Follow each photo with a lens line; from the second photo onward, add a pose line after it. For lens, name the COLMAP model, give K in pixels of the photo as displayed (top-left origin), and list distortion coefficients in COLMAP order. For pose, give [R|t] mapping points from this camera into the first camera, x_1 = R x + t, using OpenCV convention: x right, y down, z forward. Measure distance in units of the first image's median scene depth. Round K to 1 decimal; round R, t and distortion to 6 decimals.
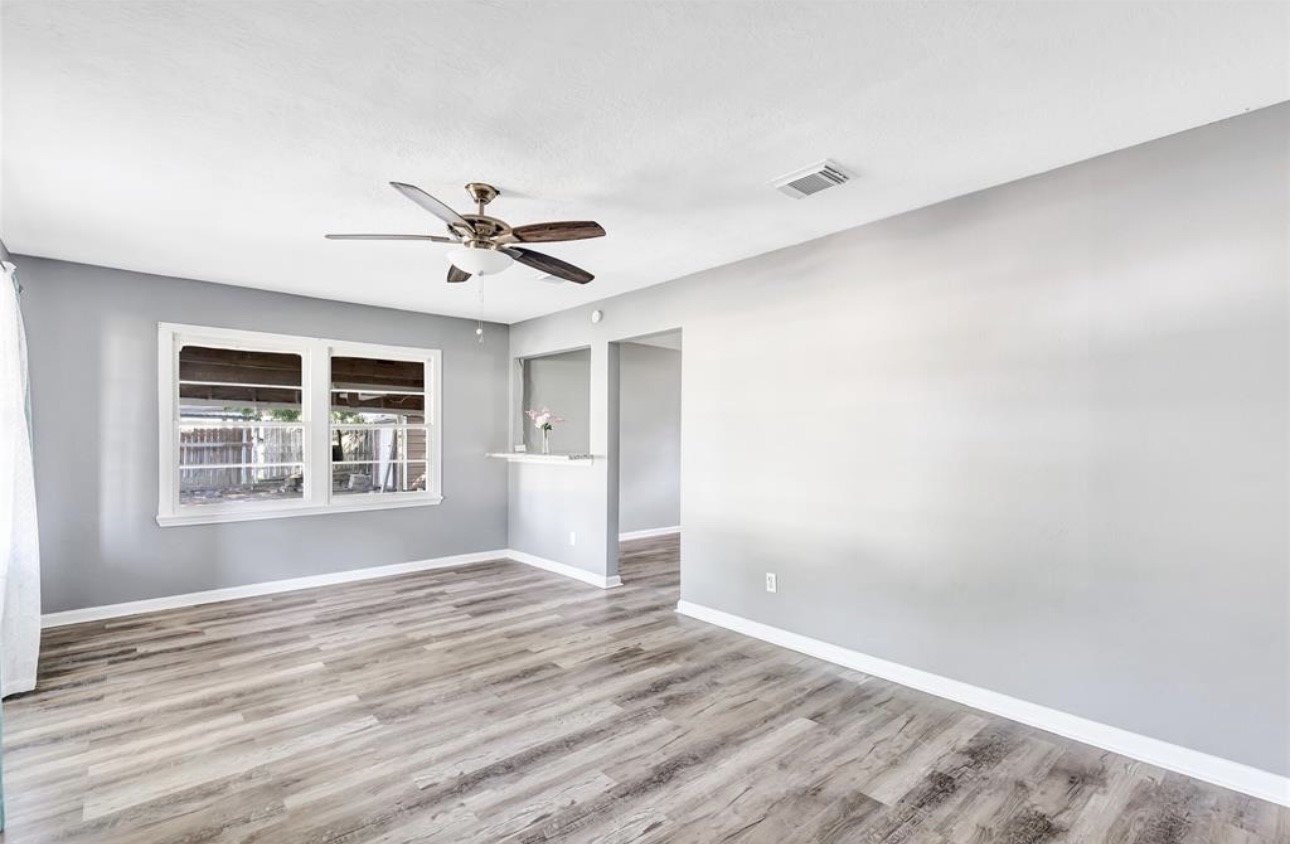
lens RADIAL K [[598.9, 0, 647.9], [0, 598.9, 418.2], [0, 0, 1]] dist [0.011401, -0.002169]
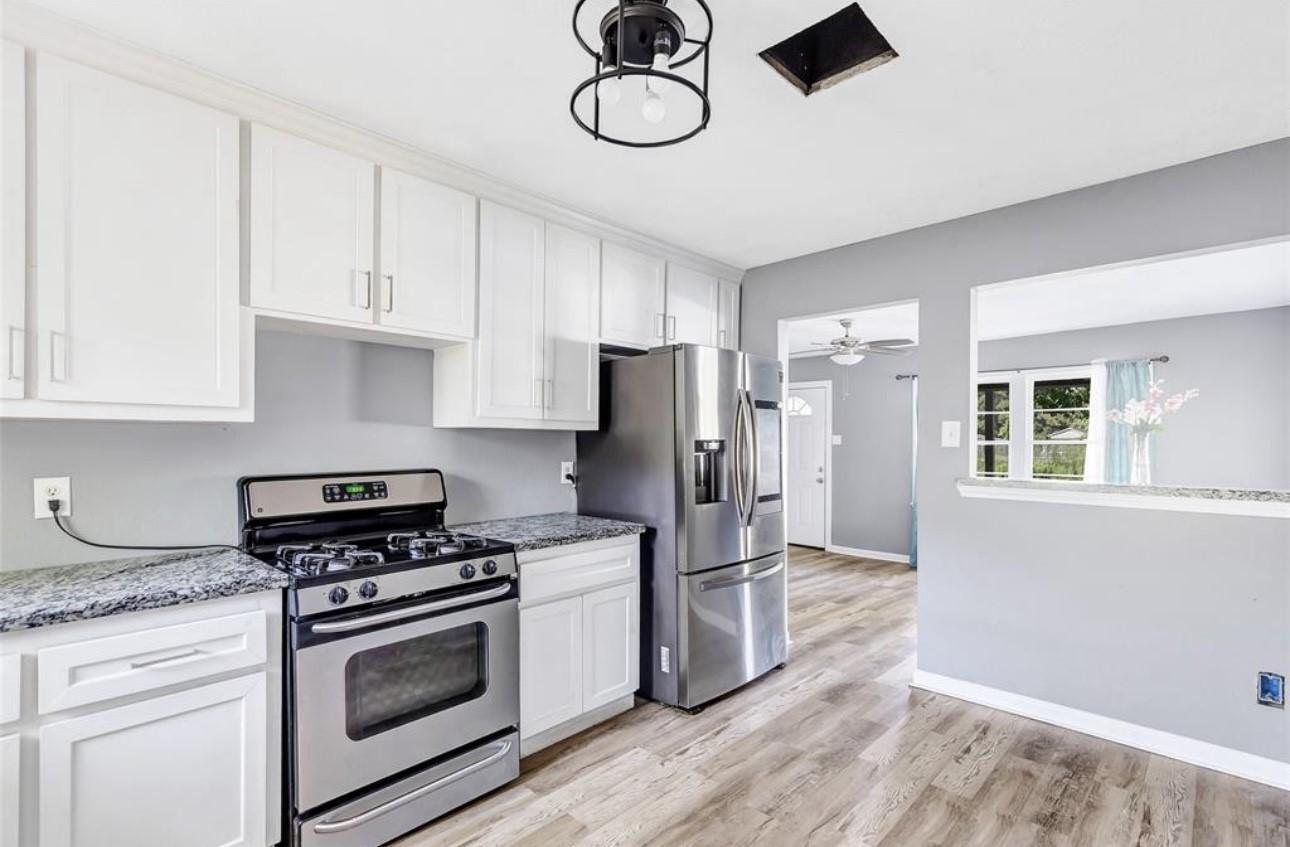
lens RADIAL K [[598.9, 0, 668.4], [0, 598.9, 445.7], [0, 0, 1]] dist [0.011401, -0.002169]
pose [[-0.992799, -0.008705, -0.119478, 0.523970], [-0.005098, 0.999523, -0.030458, 0.072653], [0.119686, -0.029630, -0.992370, 2.846518]]
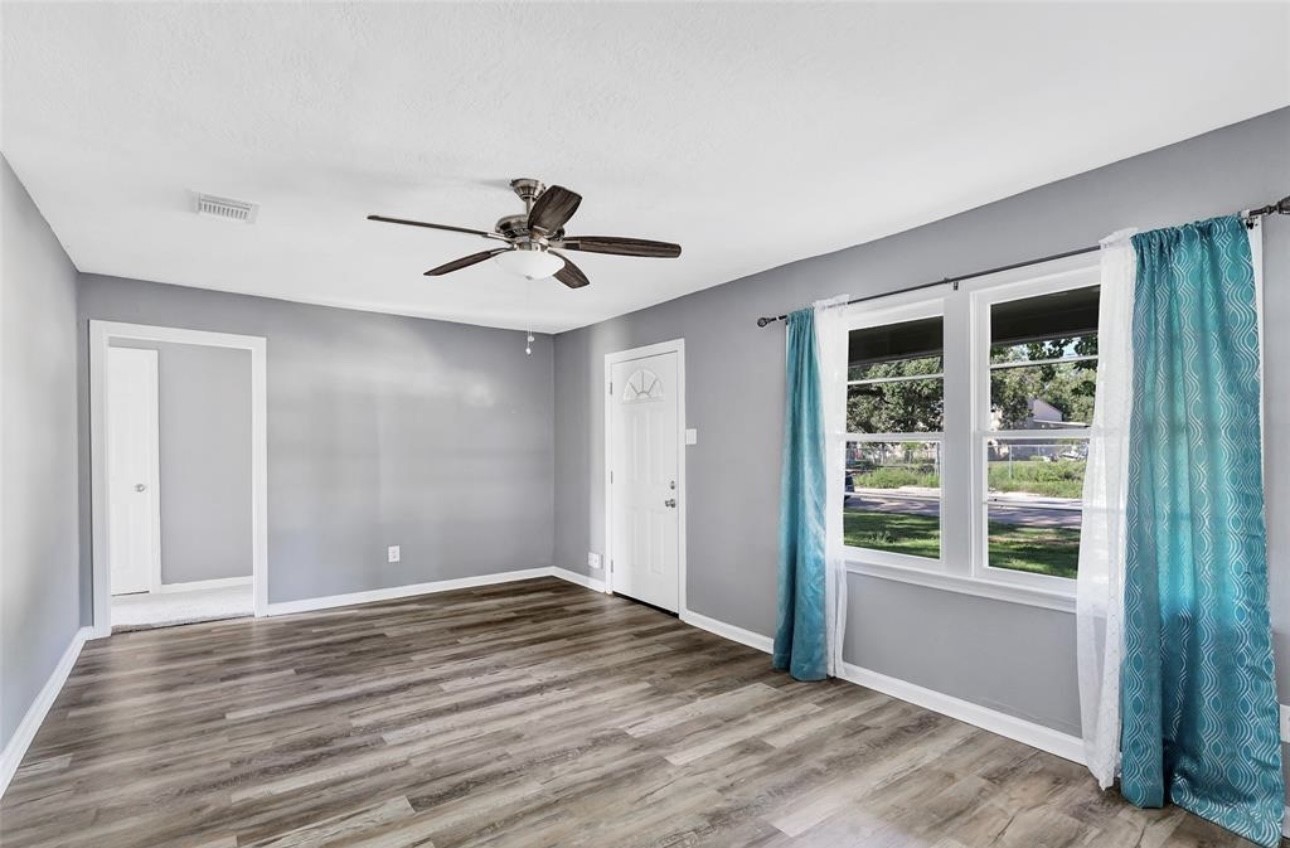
lens RADIAL K [[598.9, 0, 666.1], [0, 598.9, 447.1], [0, 0, 1]] dist [0.011401, -0.002169]
pose [[-0.998580, -0.003140, 0.053172, -0.535055], [-0.005222, 0.999223, -0.039068, 0.053576], [-0.053008, -0.039290, -0.997821, 1.915385]]
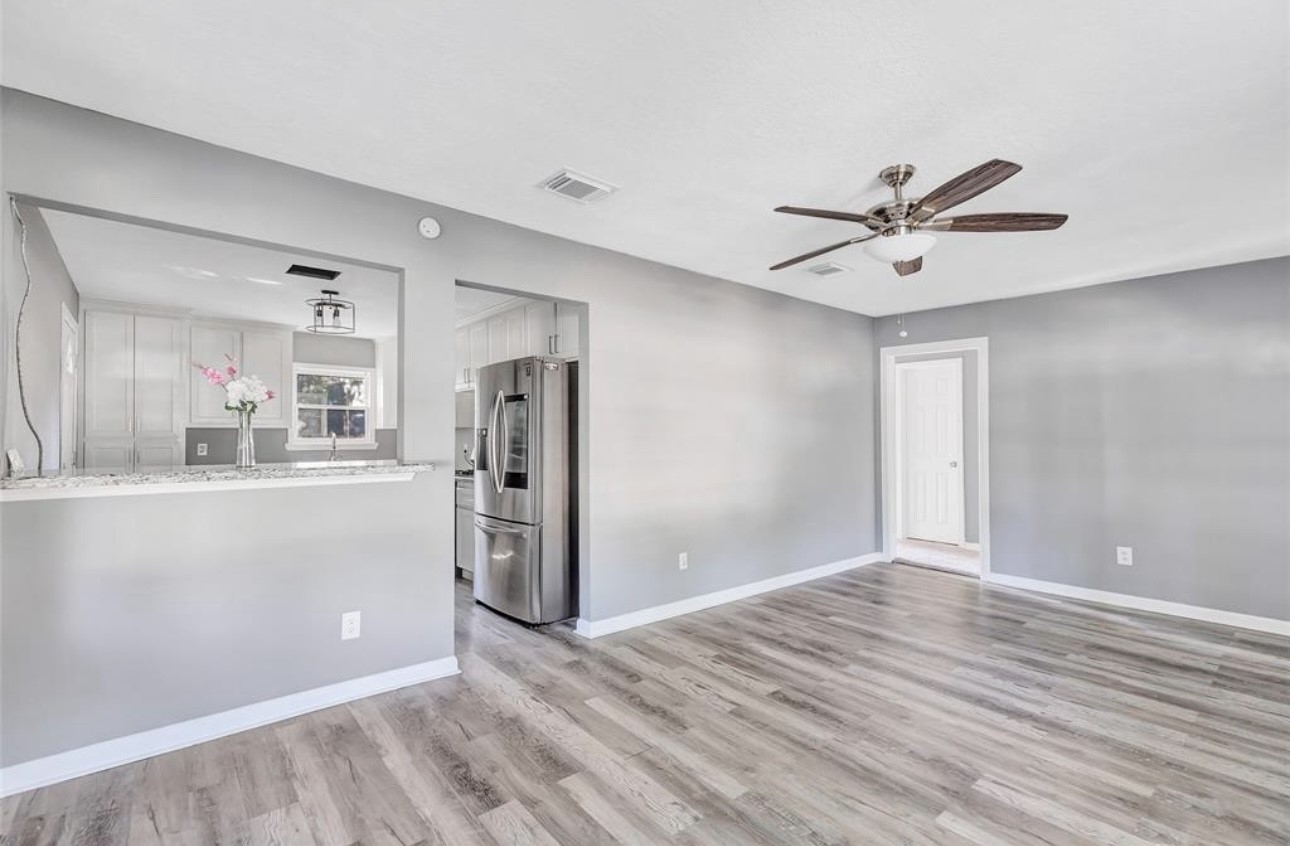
lens RADIAL K [[598.9, 0, 649.9], [0, 598.9, 427.7], [0, 0, 1]] dist [0.011401, -0.002169]
pose [[0.001314, 0.008569, 0.999962, -1.209844], [-0.041735, 0.999092, -0.008506, 0.039951], [-0.999128, -0.041723, 0.001670, 1.385275]]
